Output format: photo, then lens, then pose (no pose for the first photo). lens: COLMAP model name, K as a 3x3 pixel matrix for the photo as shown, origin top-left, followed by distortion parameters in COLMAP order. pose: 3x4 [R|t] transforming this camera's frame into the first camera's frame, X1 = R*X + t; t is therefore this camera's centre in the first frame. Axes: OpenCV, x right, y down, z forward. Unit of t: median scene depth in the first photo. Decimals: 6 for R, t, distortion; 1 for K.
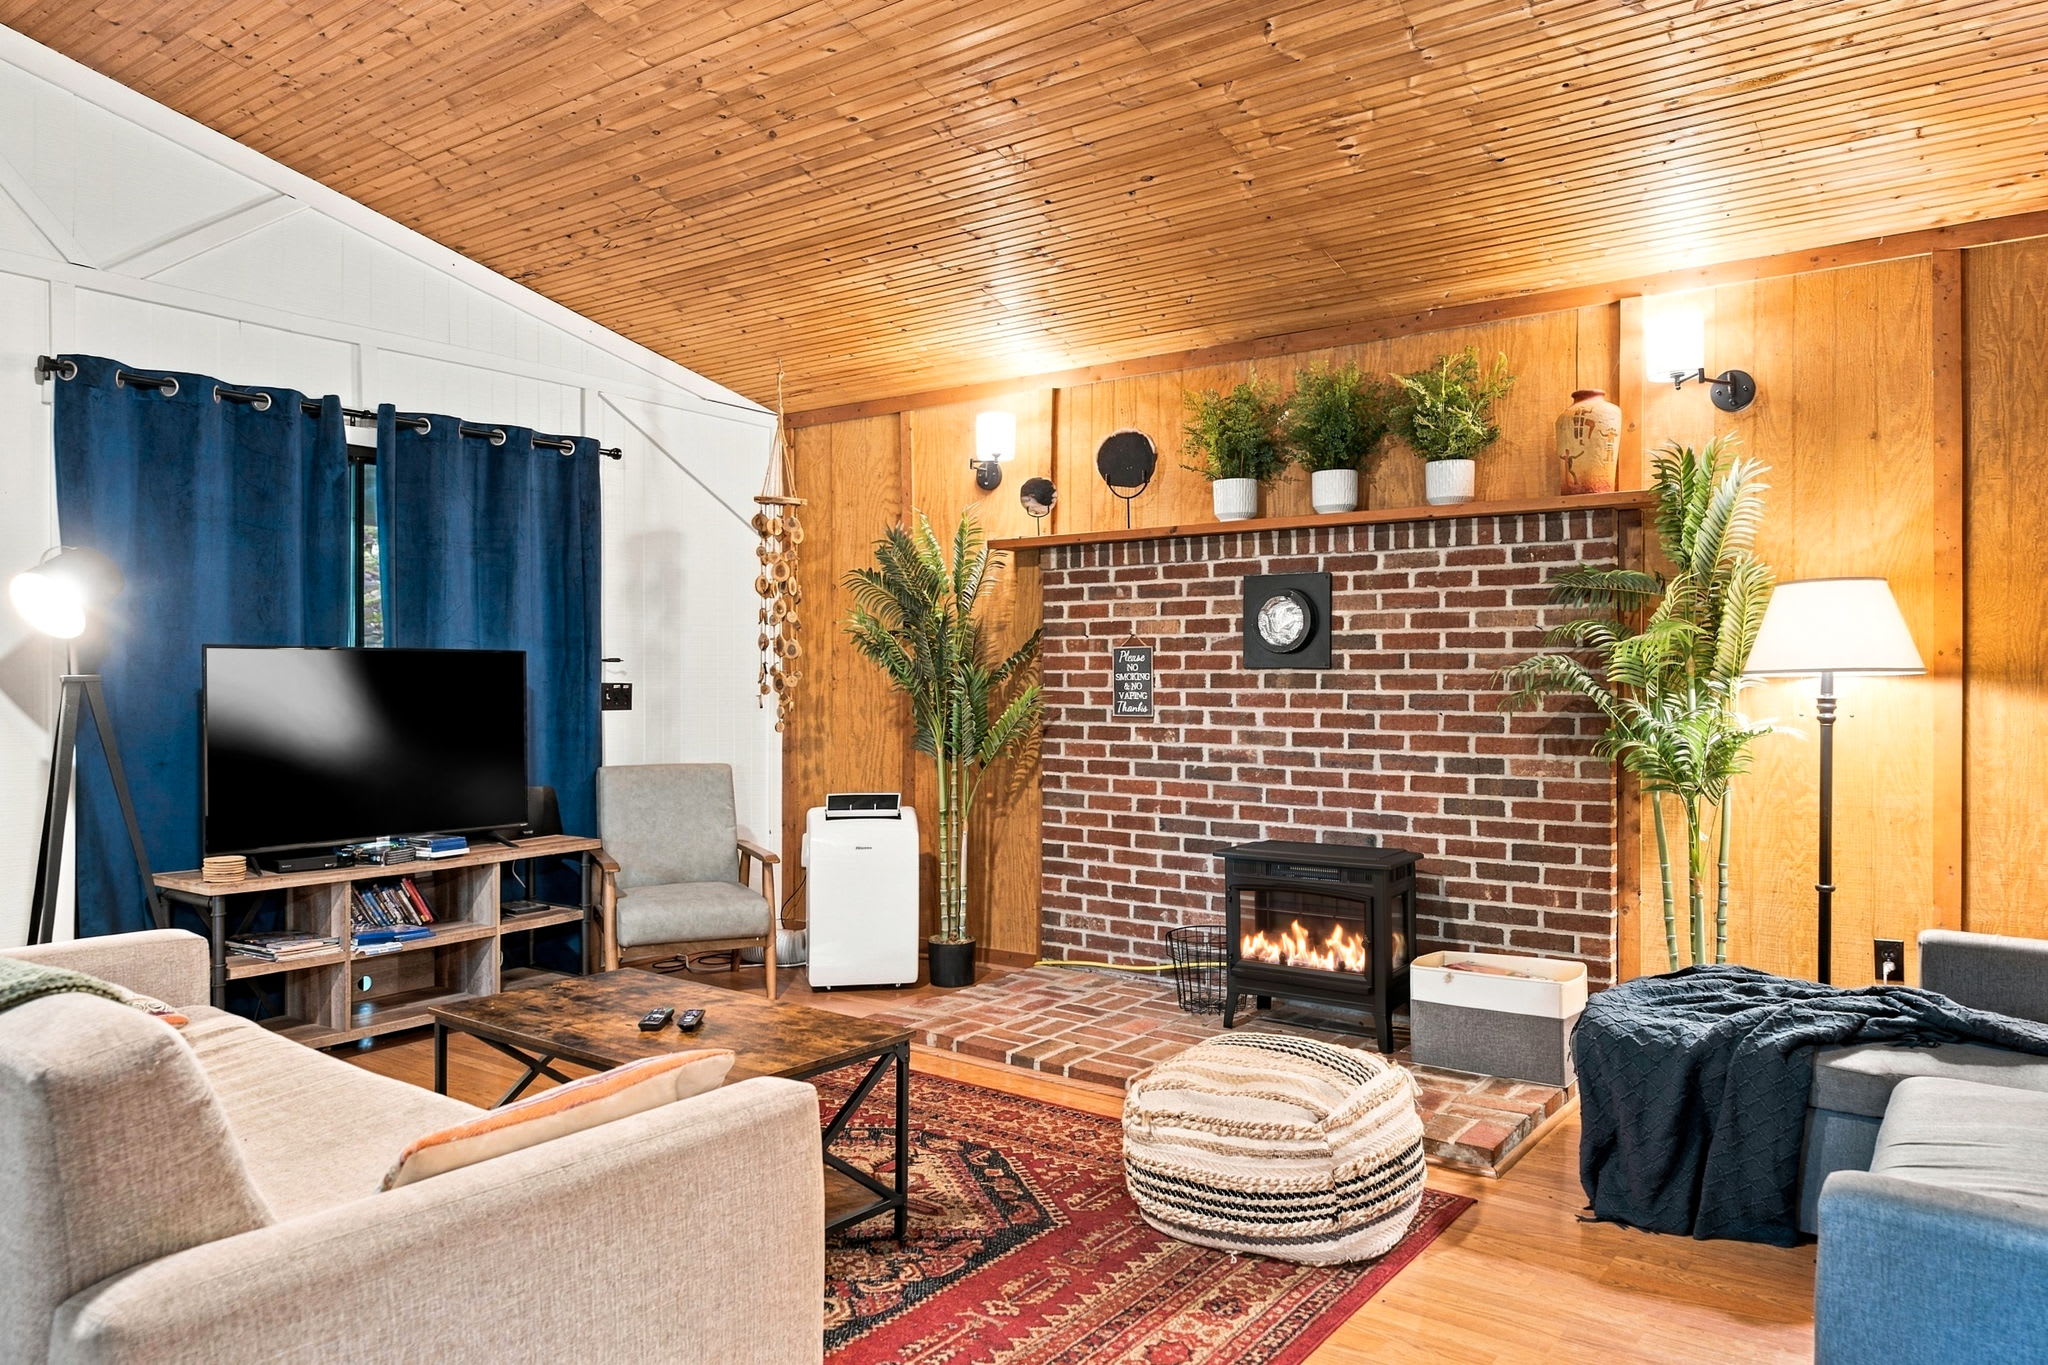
lens RADIAL K [[1374.2, 0, 1010.6], [0, 1374.2, 696.8], [0, 0, 1]] dist [0.012591, -0.007584]
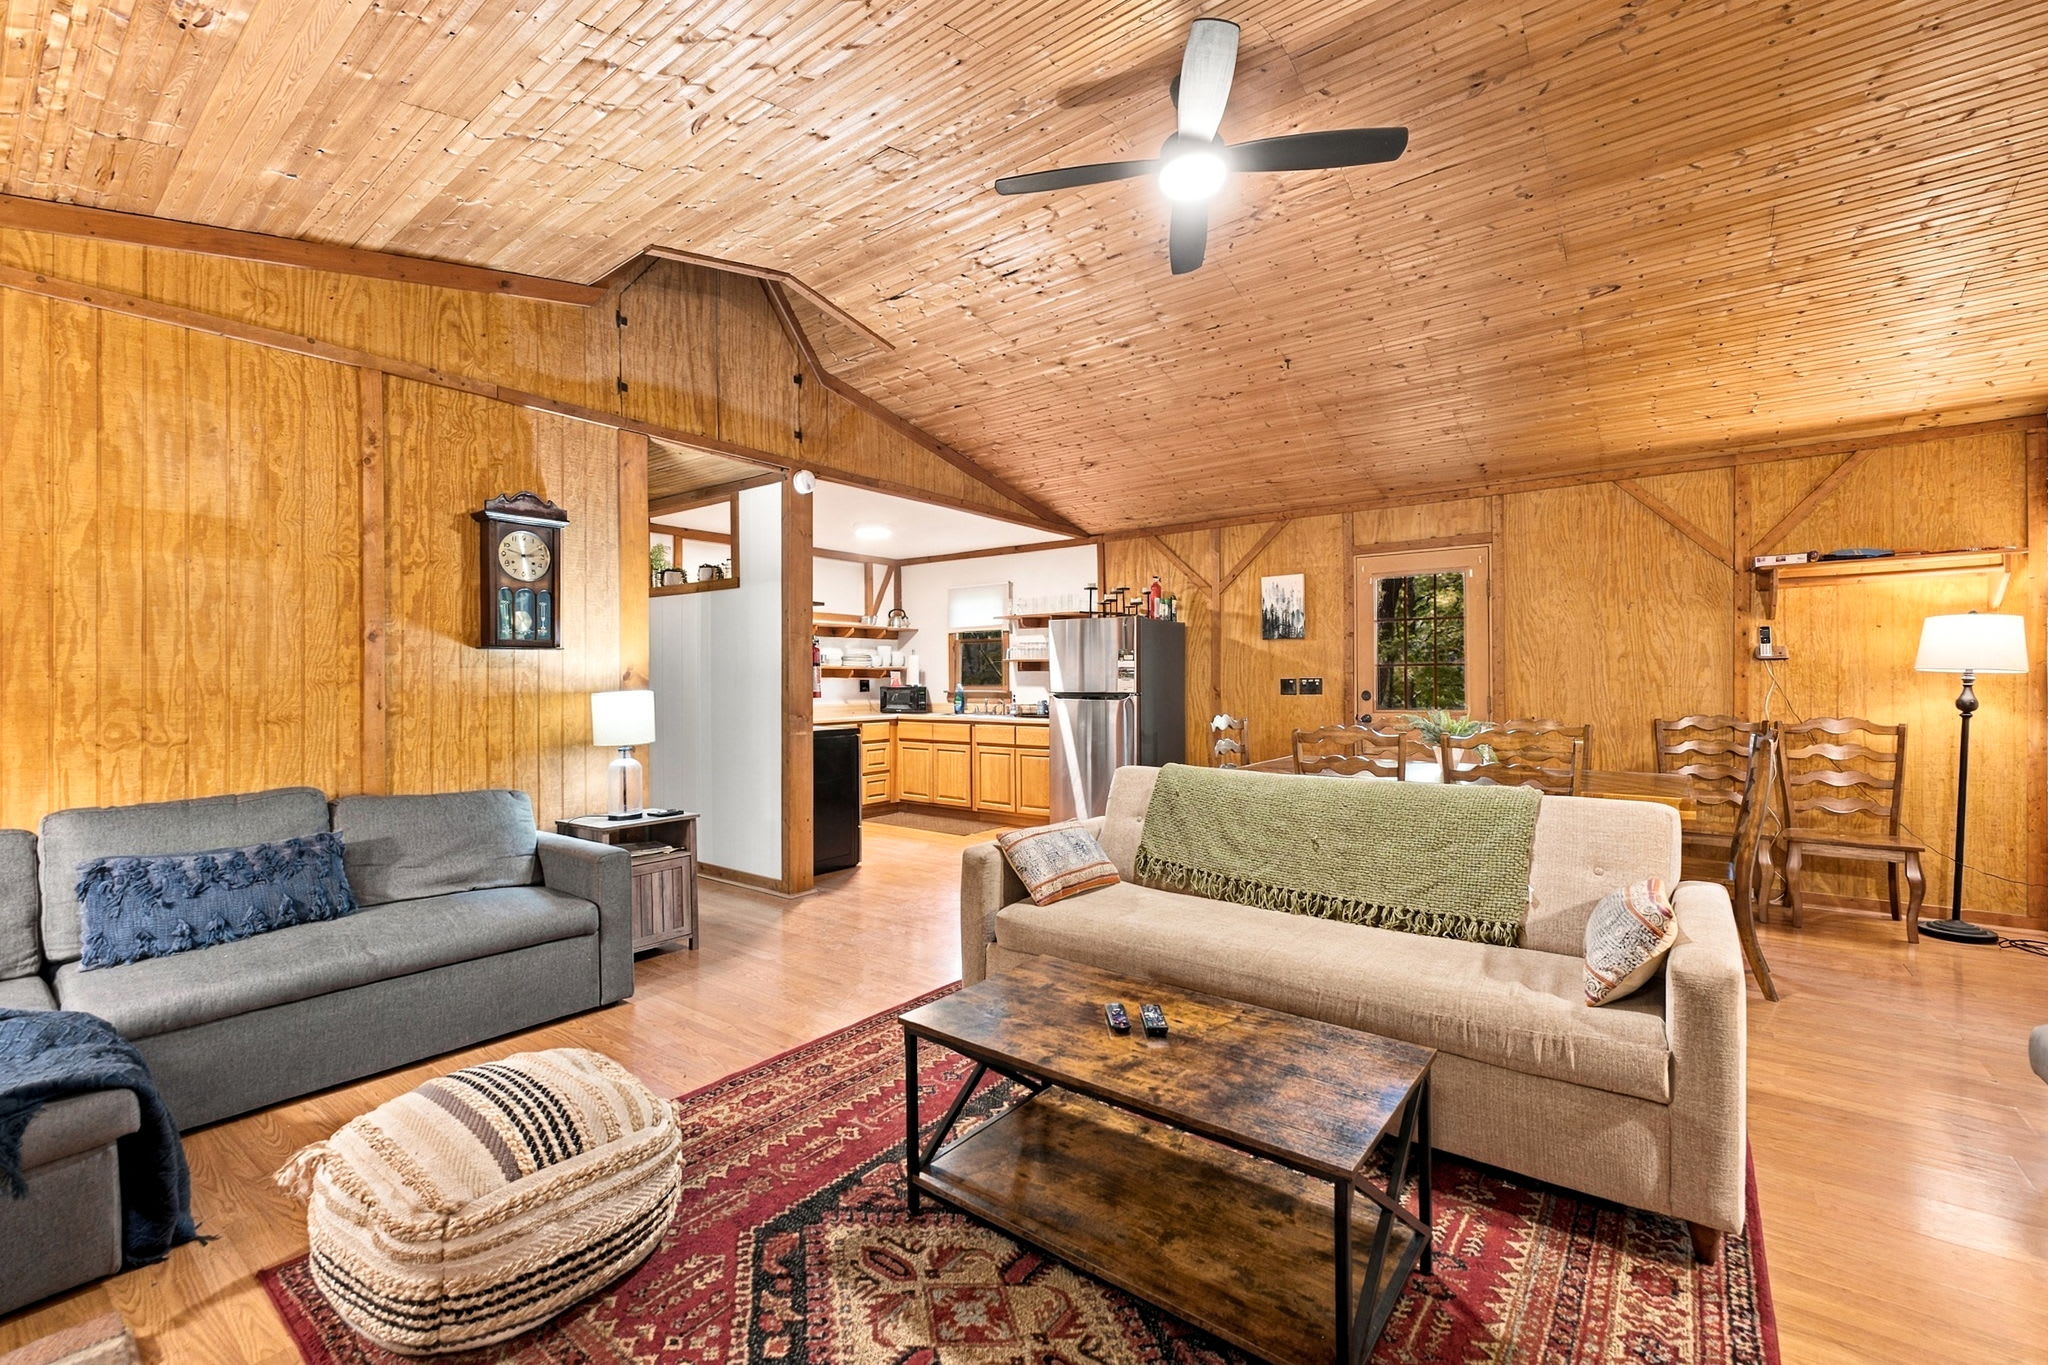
lens RADIAL K [[853.1, 0, 1013.3], [0, 853.1, 687.7], [0, 0, 1]] dist [0.001466, 0.003595]
pose [[-0.999855, 0.002889, 0.016790, -0.104206], [0.003274, 0.999731, 0.022970, -0.012913], [-0.016719, 0.023021, -0.999595, 1.023717]]
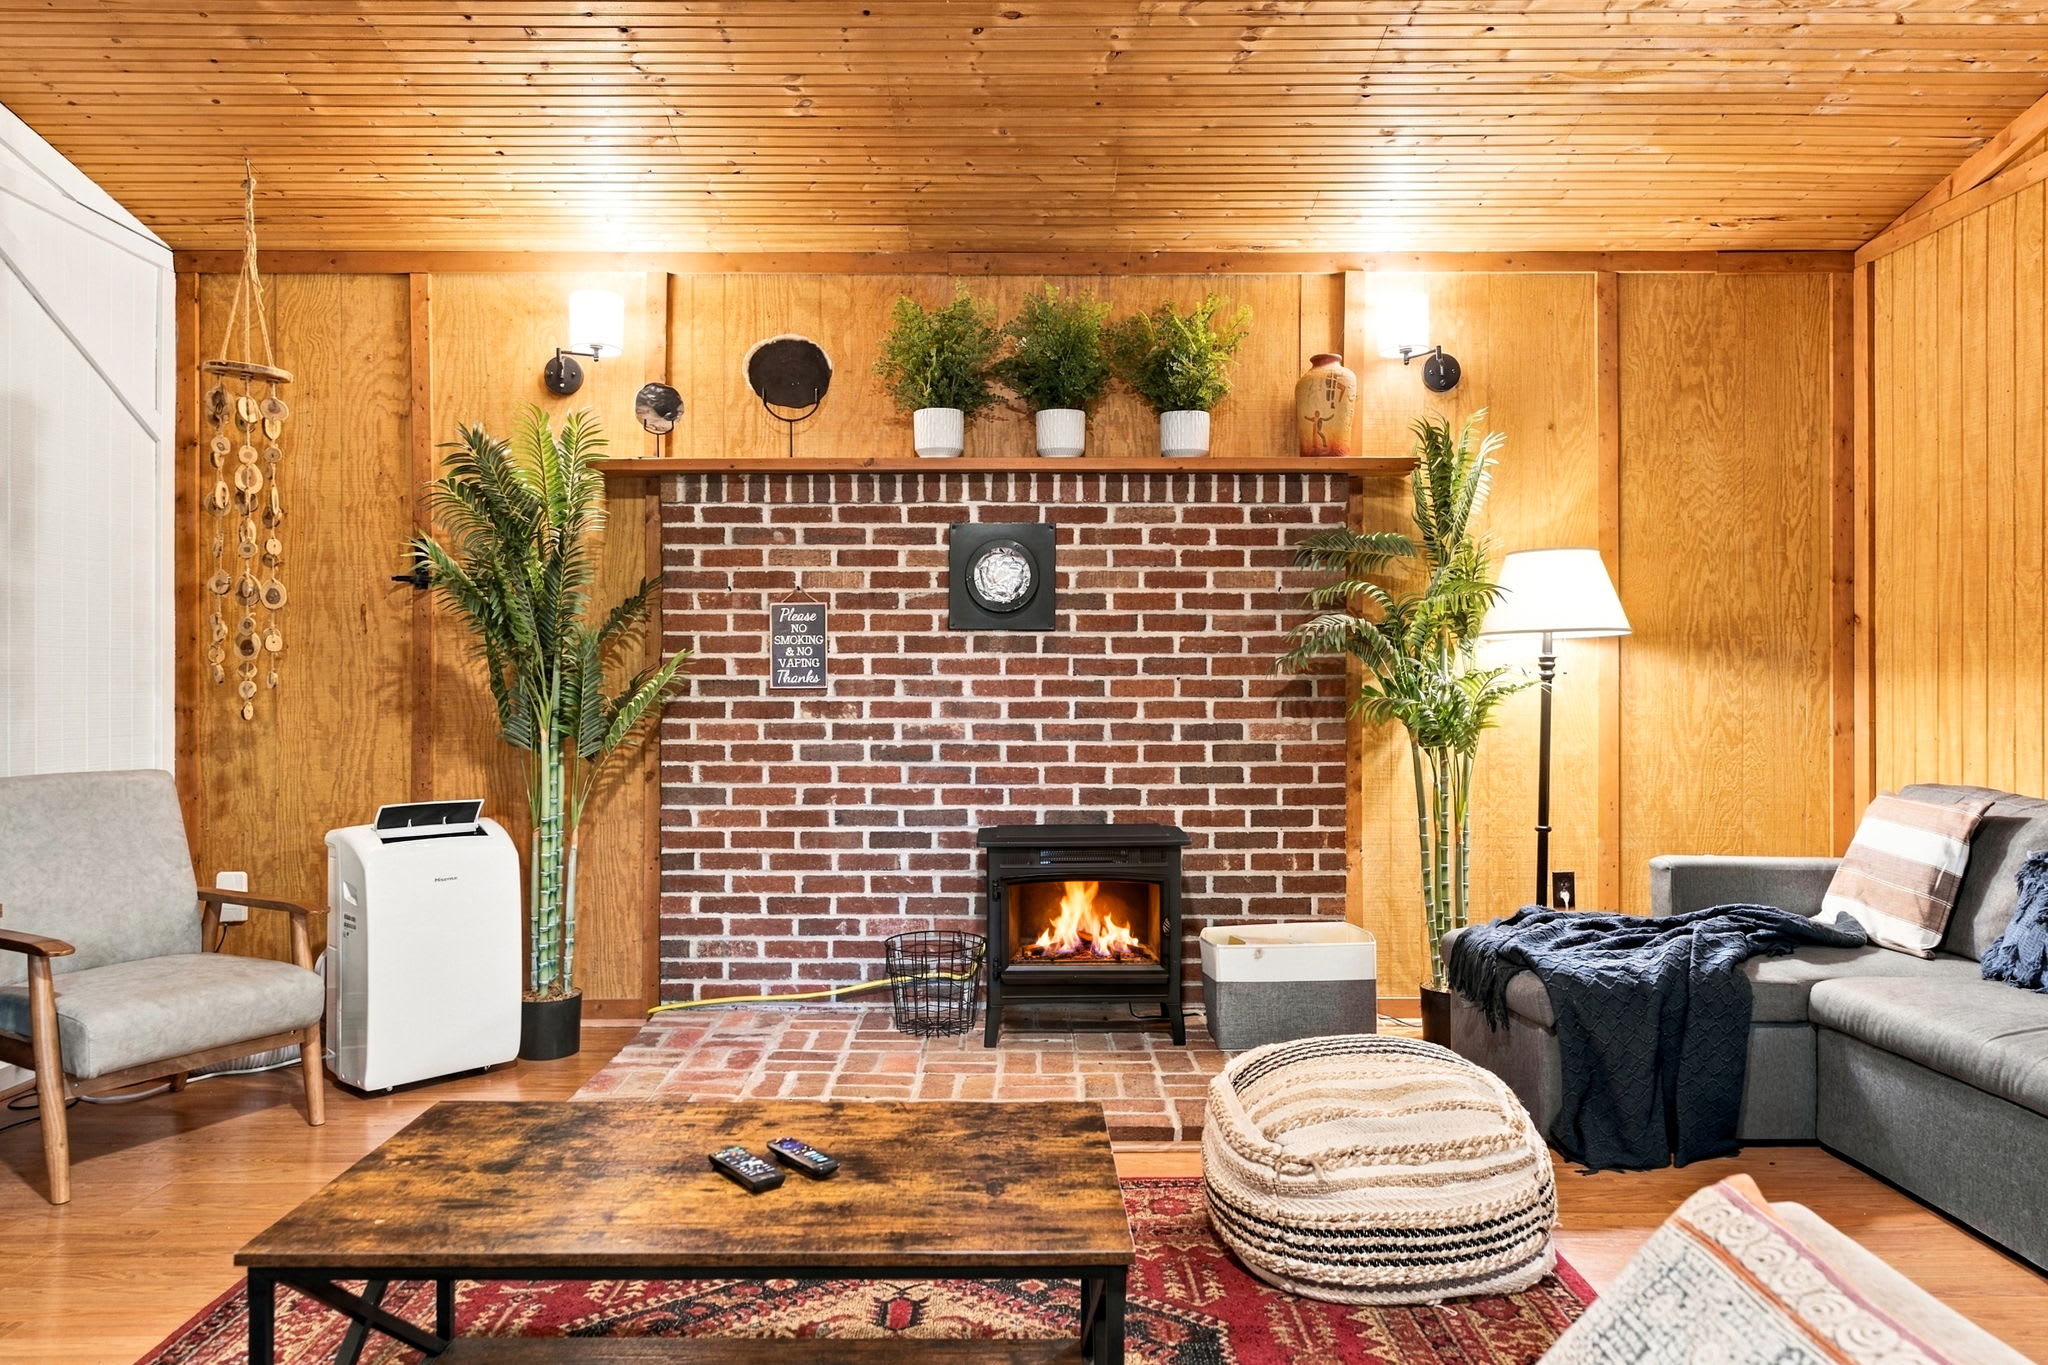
lens RADIAL K [[1374.2, 0, 1015.8], [0, 1374.2, 682.3], [0, 0, 1]] dist [0.012591, -0.007584]
pose [[0.799310, -0.002639, 0.600913, -0.324872], [0.010177, 0.999906, -0.009145, 0.021238], [-0.600833, 0.013425, 0.799262, 0.292096]]
